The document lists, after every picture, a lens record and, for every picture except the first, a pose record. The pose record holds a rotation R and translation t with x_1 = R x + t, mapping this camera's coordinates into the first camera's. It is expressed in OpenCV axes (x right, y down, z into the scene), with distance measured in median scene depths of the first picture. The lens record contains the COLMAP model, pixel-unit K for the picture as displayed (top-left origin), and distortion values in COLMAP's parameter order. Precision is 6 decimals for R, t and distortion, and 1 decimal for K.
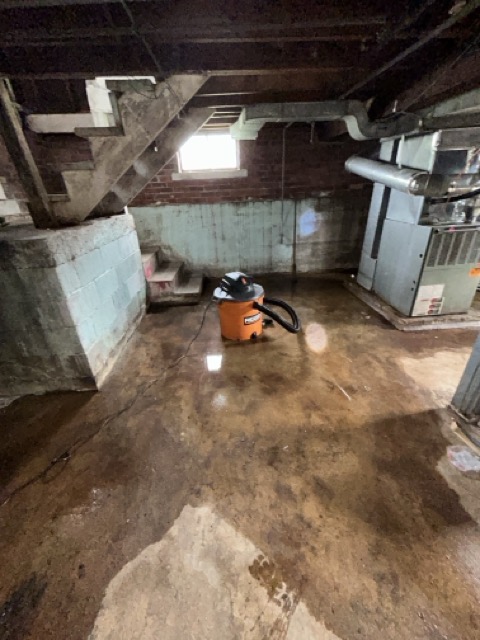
lens RADIAL K [[259.6, 0, 241.3], [0, 259.6, 319.8], [0, 0, 1]] dist [-0.003695, 0.001124]
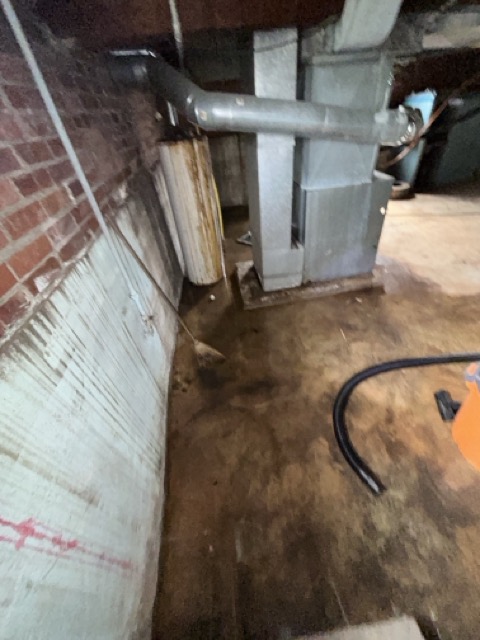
lens RADIAL K [[259.6, 0, 241.3], [0, 259.6, 319.8], [0, 0, 1]] dist [-0.003695, 0.001124]
pose [[-0.033794, -0.594424, 0.803441, -0.254372], [0.570337, 0.648681, 0.503914, -0.726063], [-0.820716, 0.475261, 0.317100, 1.275979]]
